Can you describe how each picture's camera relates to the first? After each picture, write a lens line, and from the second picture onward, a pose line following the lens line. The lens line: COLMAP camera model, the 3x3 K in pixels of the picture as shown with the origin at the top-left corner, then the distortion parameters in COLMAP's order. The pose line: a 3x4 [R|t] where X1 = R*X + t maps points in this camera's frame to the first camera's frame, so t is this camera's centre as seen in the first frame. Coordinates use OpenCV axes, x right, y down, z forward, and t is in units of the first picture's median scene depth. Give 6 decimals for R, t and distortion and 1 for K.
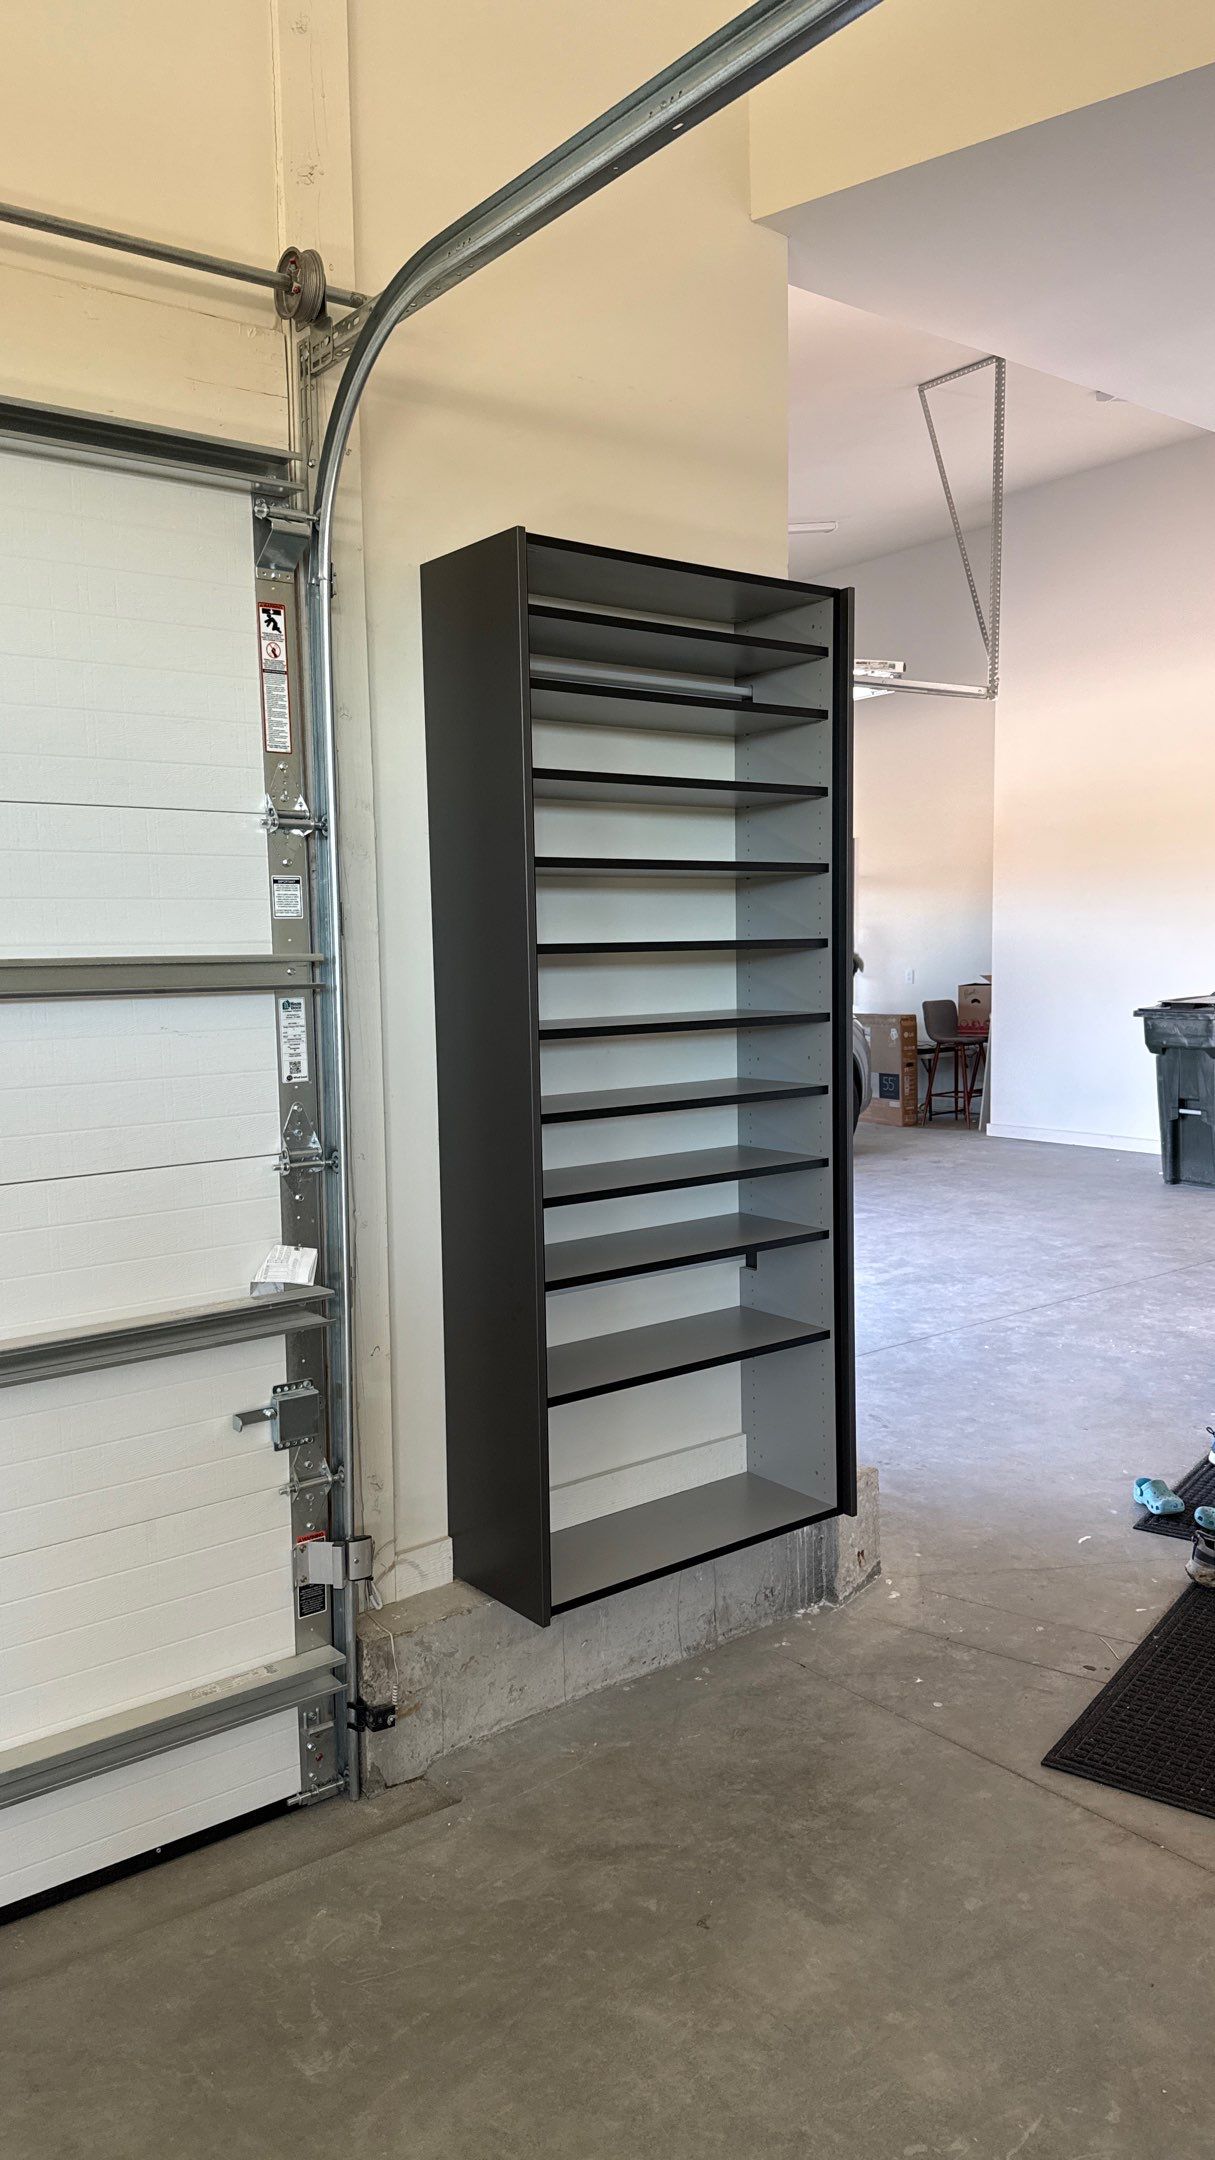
lens RADIAL K [[1493.5, 0, 617.8], [0, 1493.5, 1079.9], [0, 0, 1]] dist [0.153452, -0.333658]
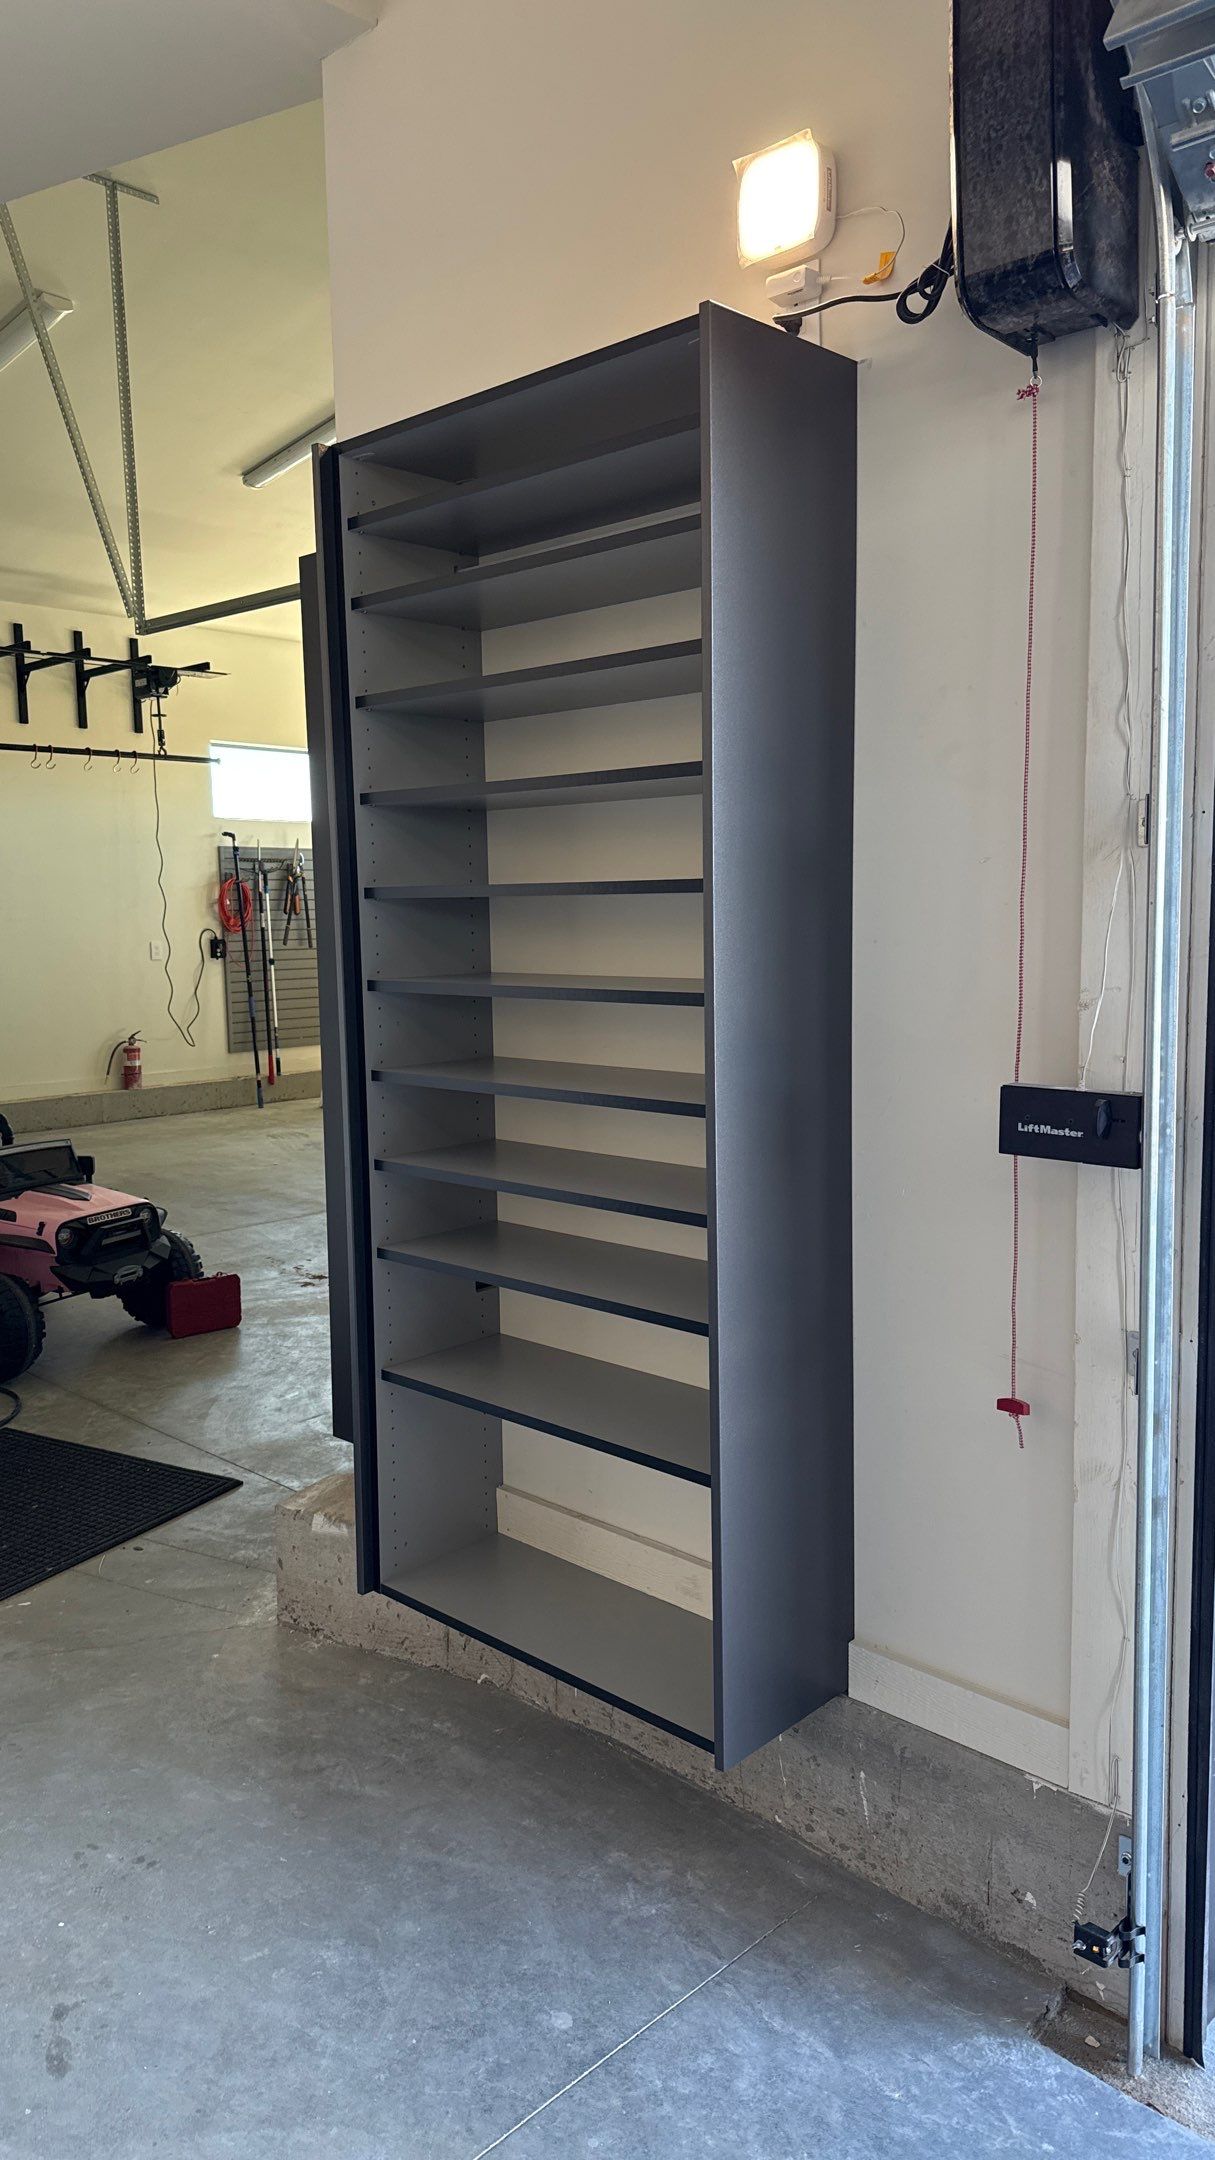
lens RADIAL K [[1522.3, 0, 612.9], [0, 1522.3, 1072.8], [0, 0, 1]] dist [0.046720, -0.083008]
pose [[-0.989728, 0.043490, -0.136188, 0.110426], [0.015899, 0.980180, 0.197468, -0.198160], [0.142077, 0.193275, -0.970803, 2.289713]]
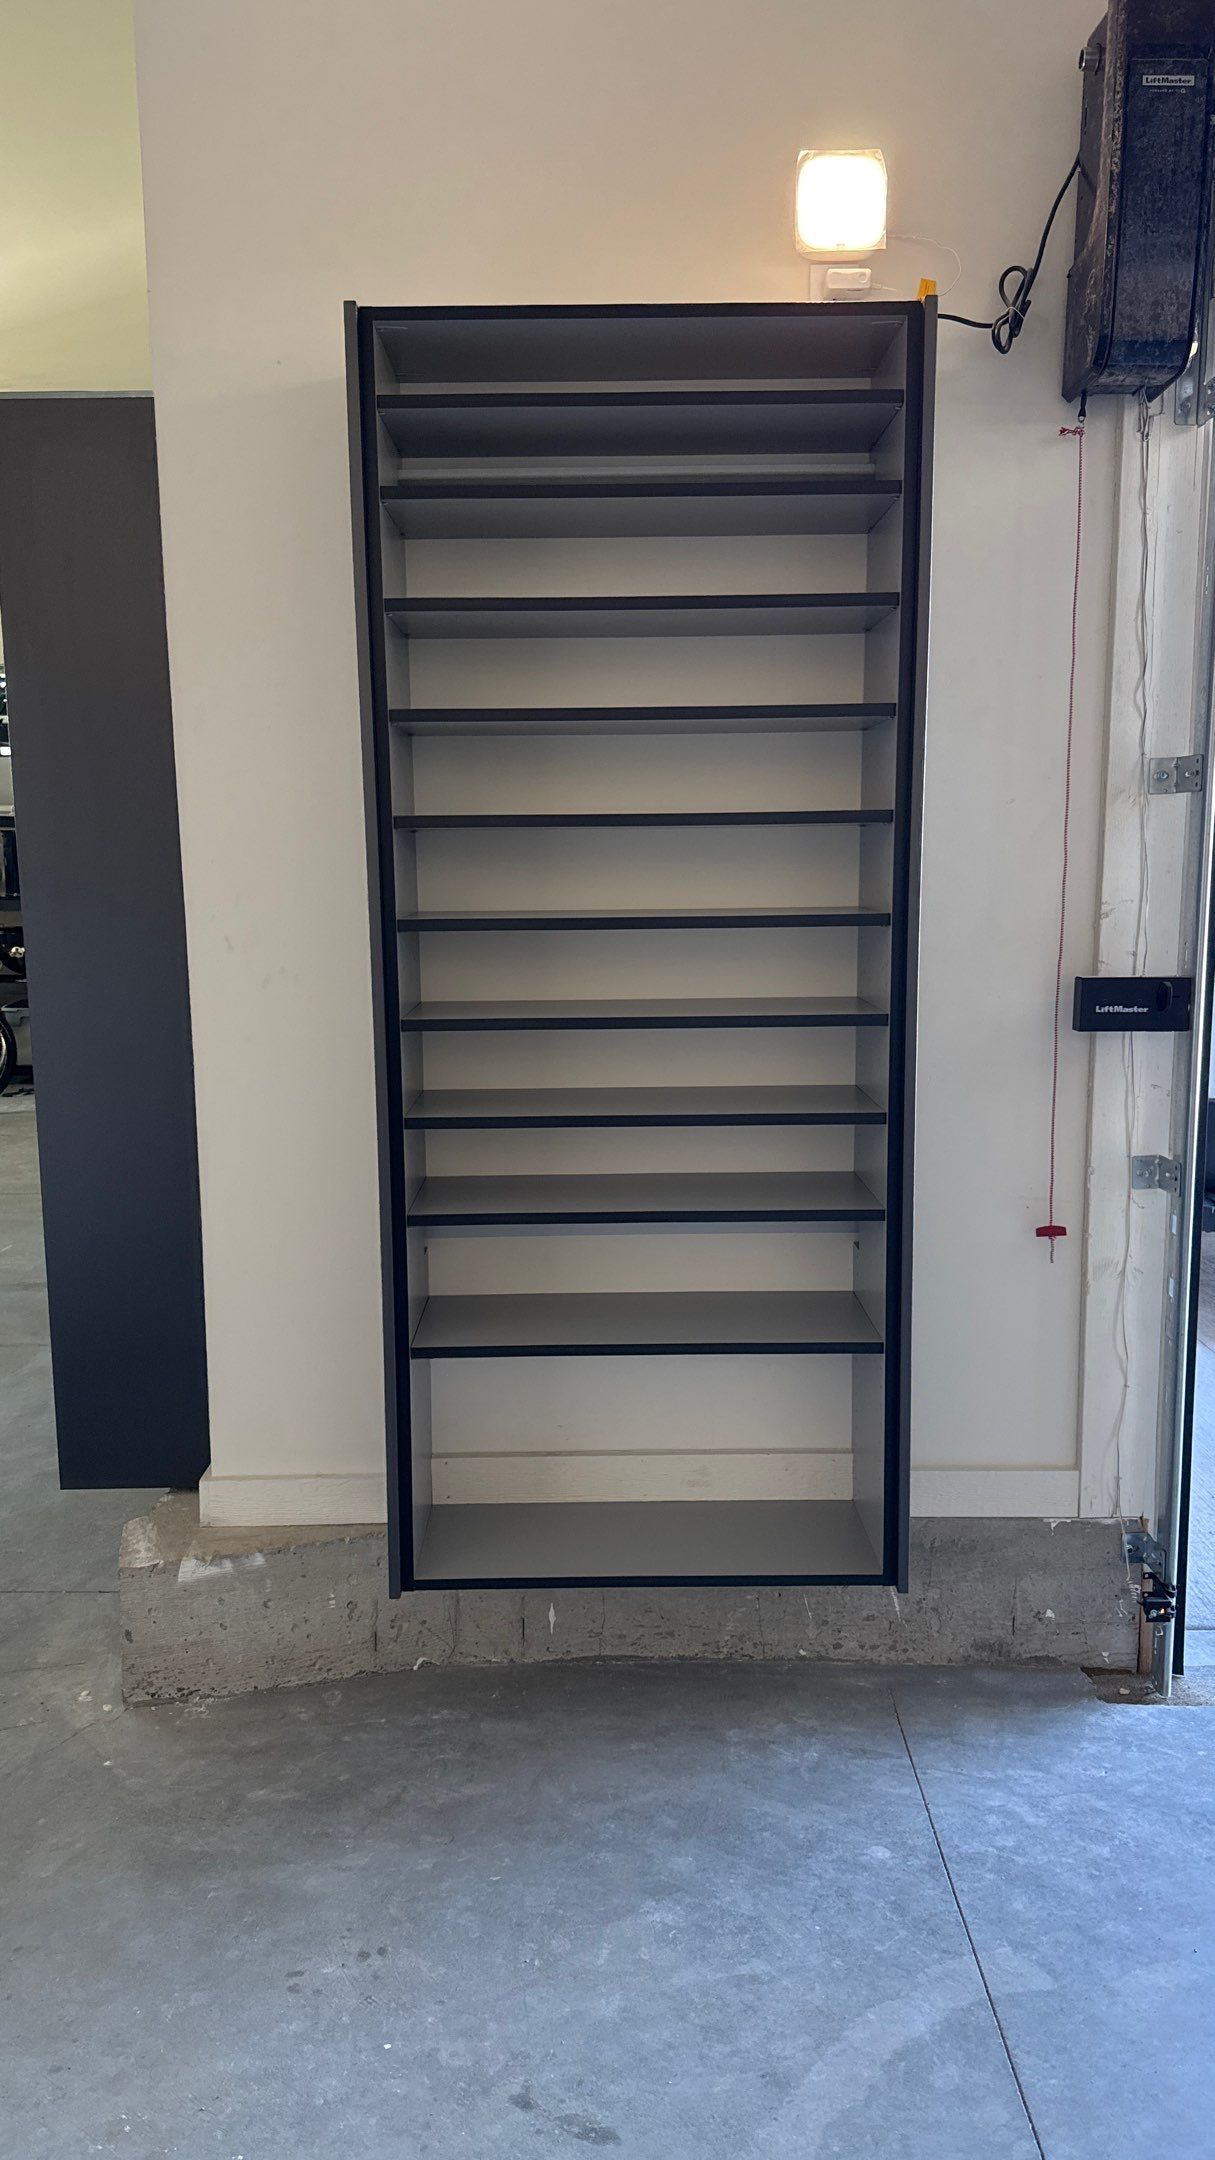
lens RADIAL K [[1522.3, 0, 612.9], [0, 1522.3, 1072.8], [0, 0, 1]] dist [0.046720, -0.083008]
pose [[-0.619591, 0.135024, -0.773224, 0.697324], [-0.047651, 0.976806, 0.208758, -0.171842], [0.783477, 0.166189, -0.598786, 1.973257]]
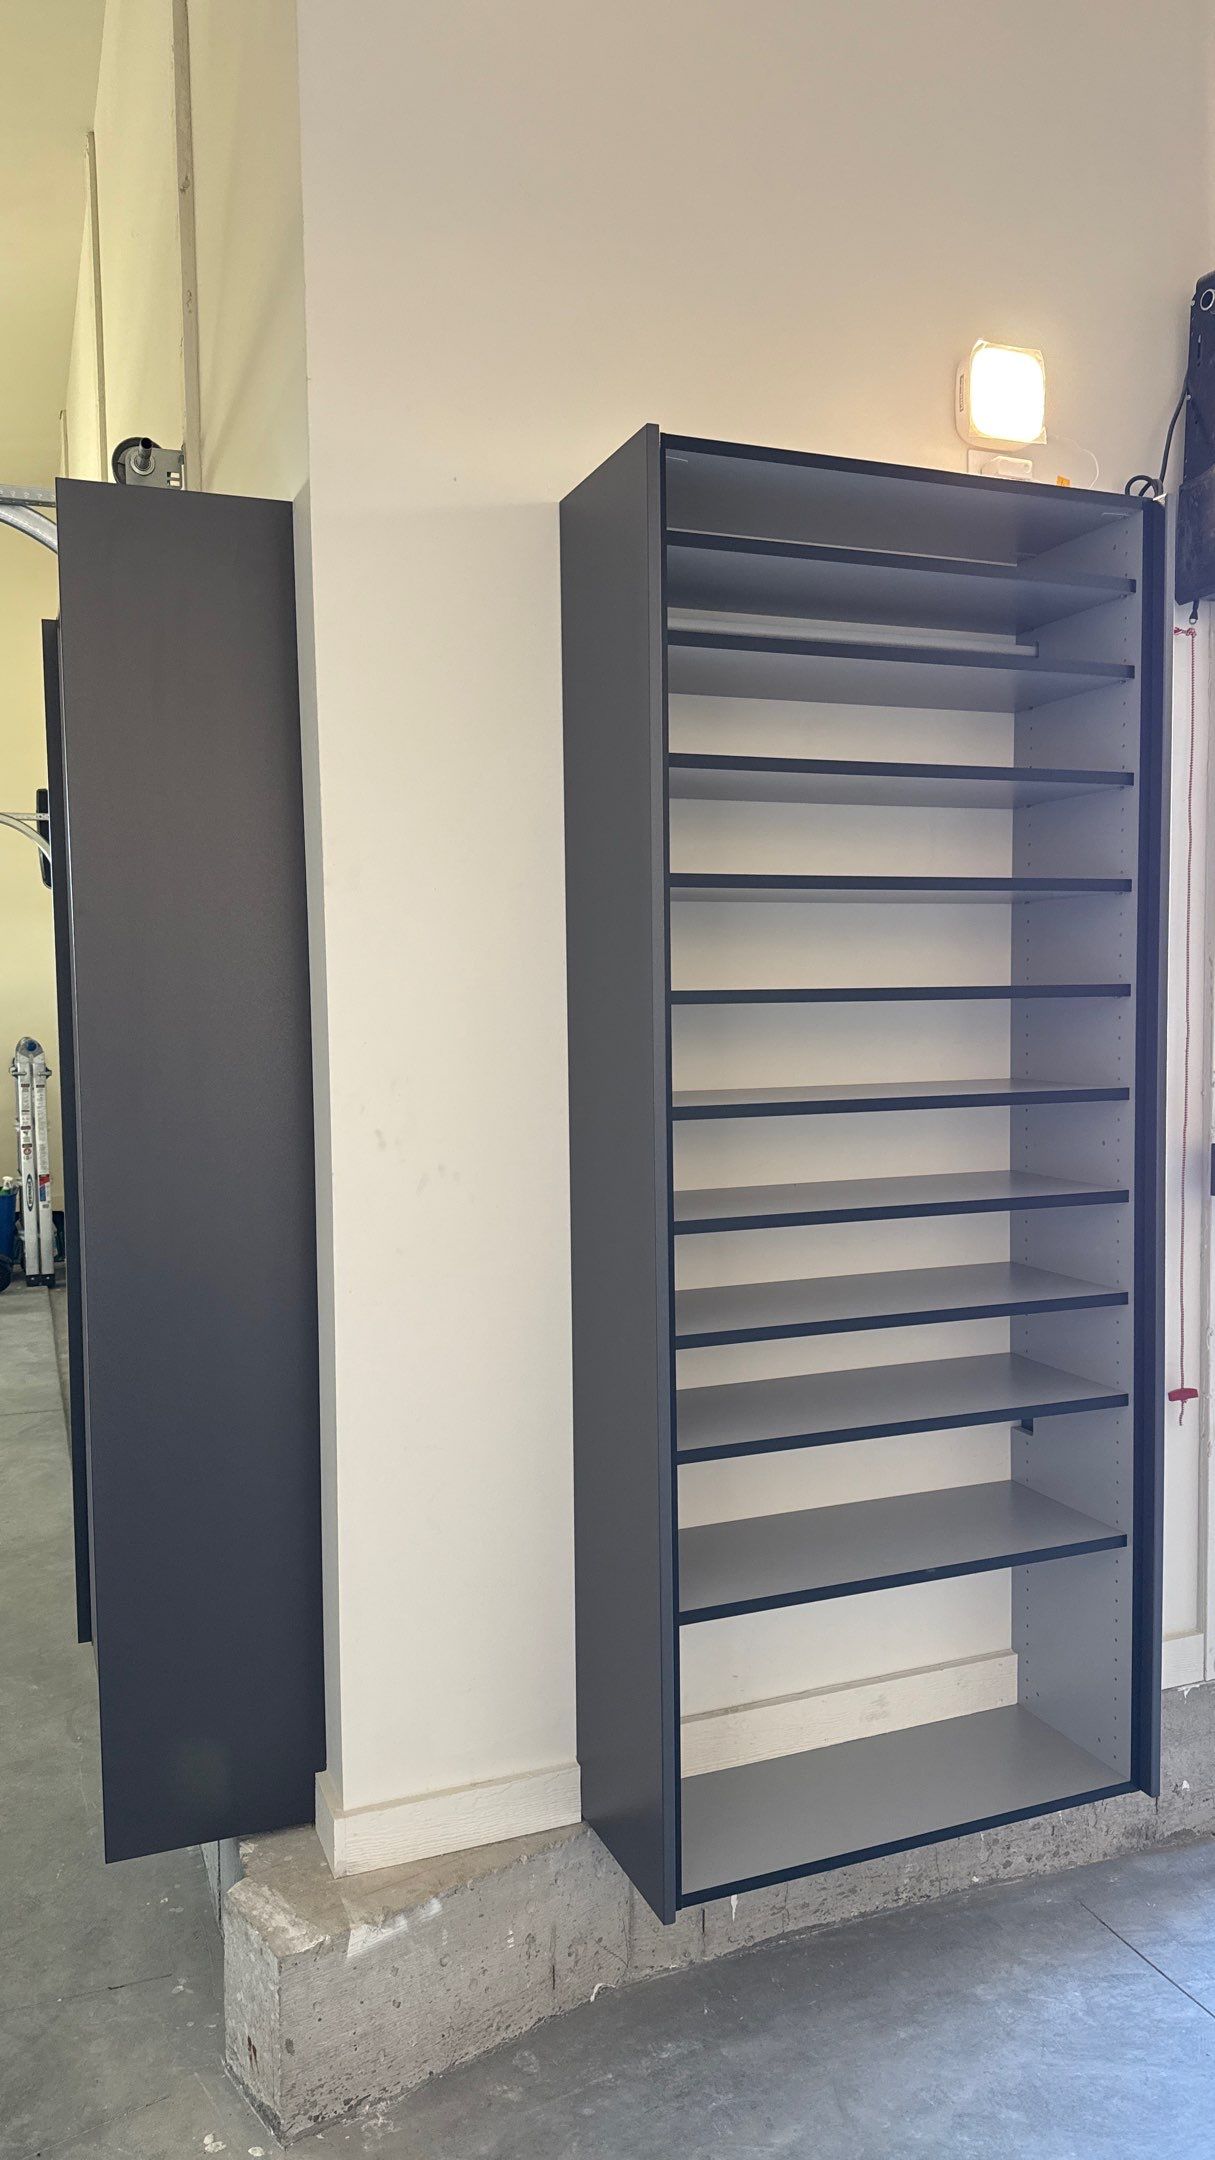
lens RADIAL K [[1527.9, 0, 607.5], [0, 1527.9, 1080.0], [0, 0, 1]] dist [-0.007559, 0.004373]
pose [[-0.290445, 0.071630, -0.954207, 0.809146], [-0.061978, 0.993692, 0.093459, -0.154631], [0.954882, 0.086285, -0.284174, 1.553424]]
